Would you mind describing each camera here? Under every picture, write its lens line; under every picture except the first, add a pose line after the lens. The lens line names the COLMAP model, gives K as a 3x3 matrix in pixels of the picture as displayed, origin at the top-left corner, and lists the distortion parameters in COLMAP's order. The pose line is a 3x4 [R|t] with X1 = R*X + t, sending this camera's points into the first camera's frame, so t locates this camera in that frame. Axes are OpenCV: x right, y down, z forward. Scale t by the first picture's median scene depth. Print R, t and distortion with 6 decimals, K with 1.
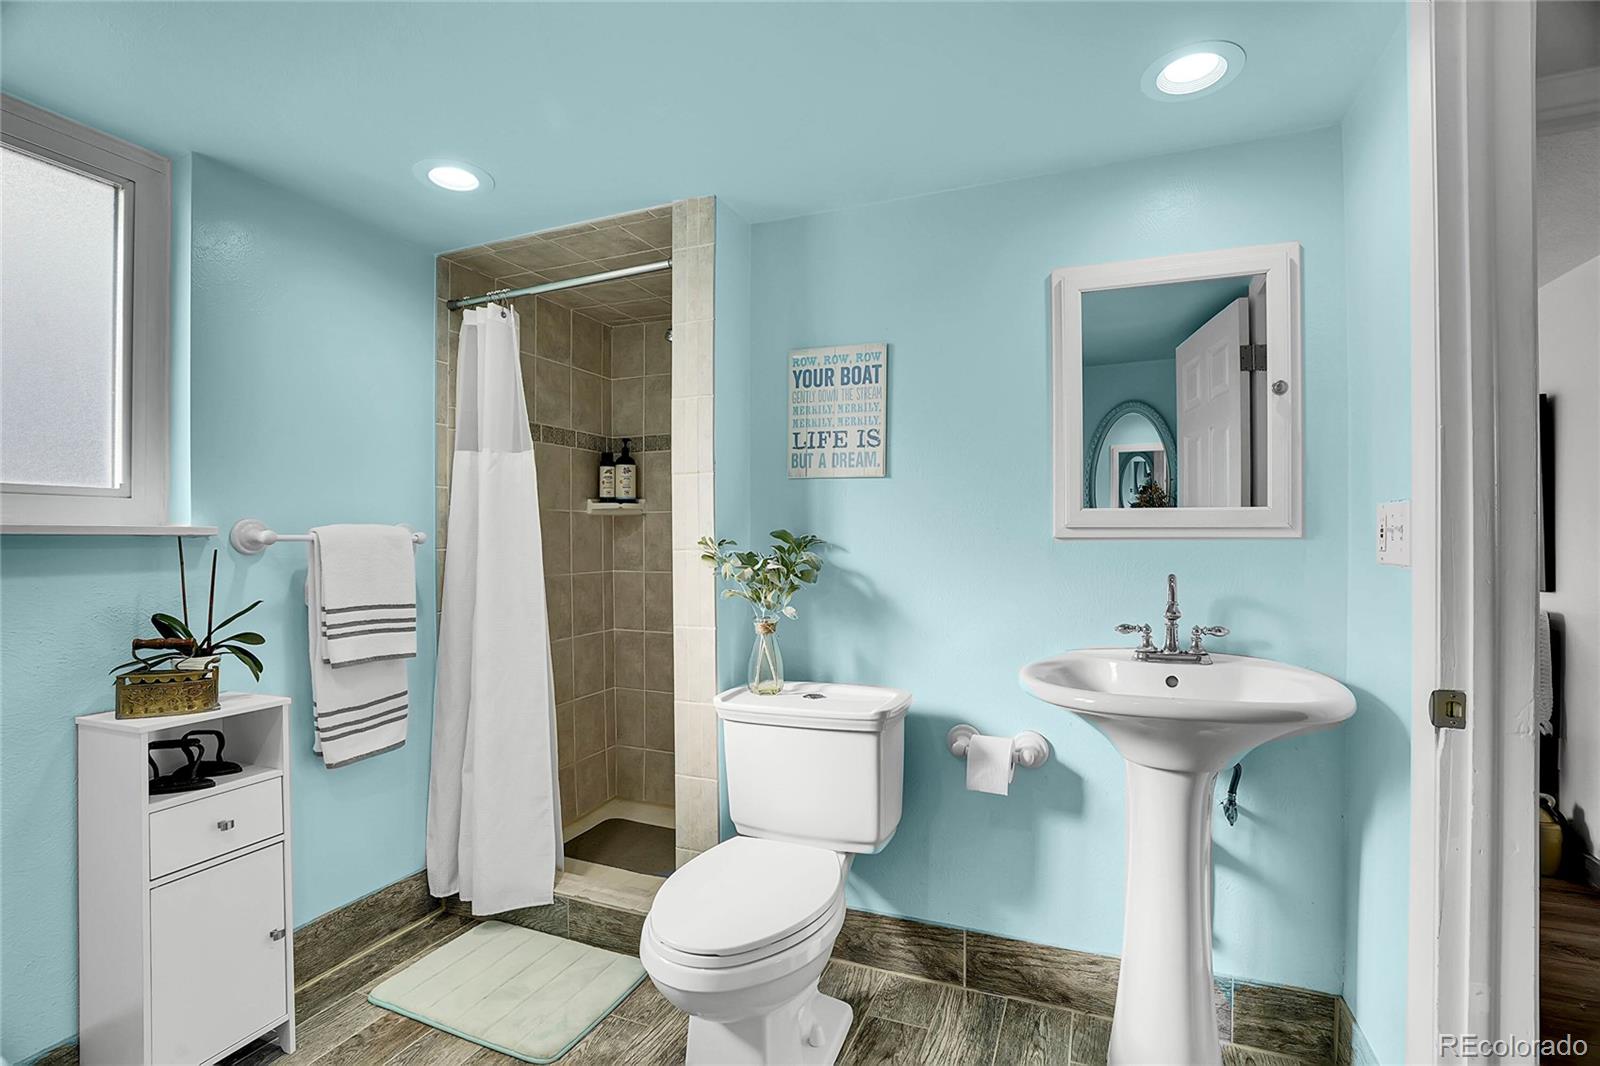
lens RADIAL K [[735.4, 0, 794.2], [0, 735.4, 538.3], [0, 0, 1]] dist [-0.044130, 0.003798]
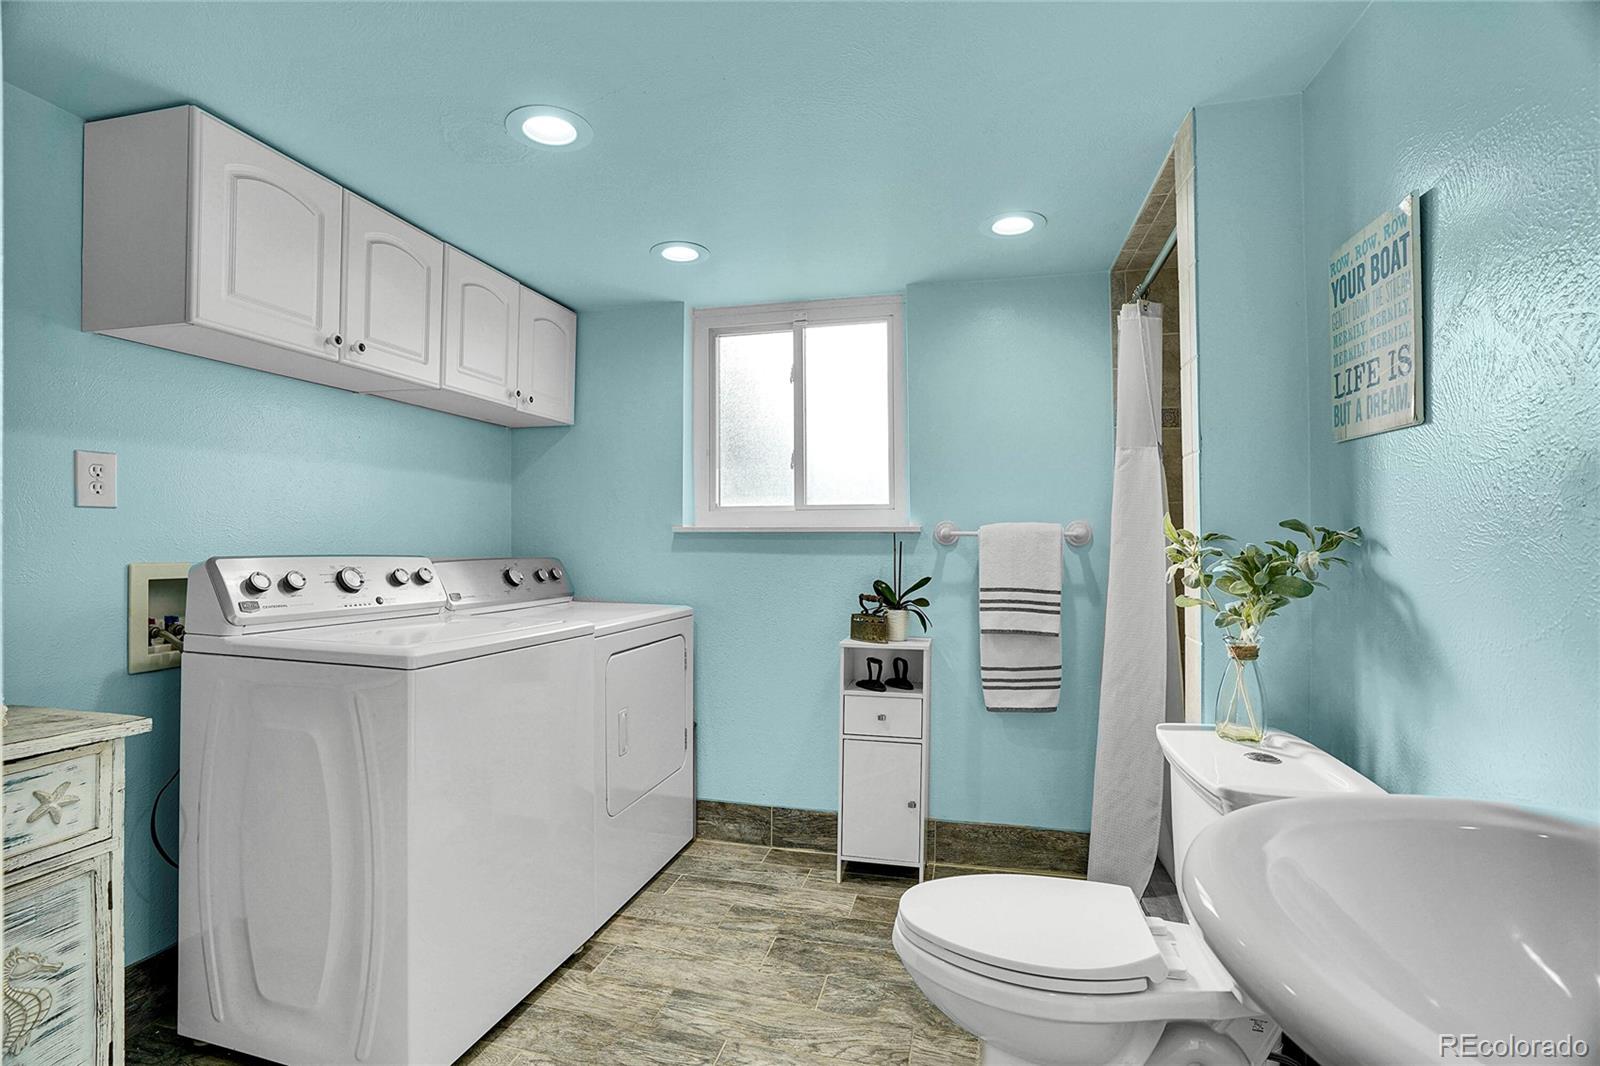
lens RADIAL K [[735.4, 0, 799.9], [0, 735.4, 535.7], [0, 0, 1]] dist [-0.044130, 0.003798]
pose [[0.168912, -0.001024, -0.985631, 0.584608], [0.001770, 0.999998, -0.000735, 0.003230], [0.985630, -0.001620, 0.168914, 0.425079]]
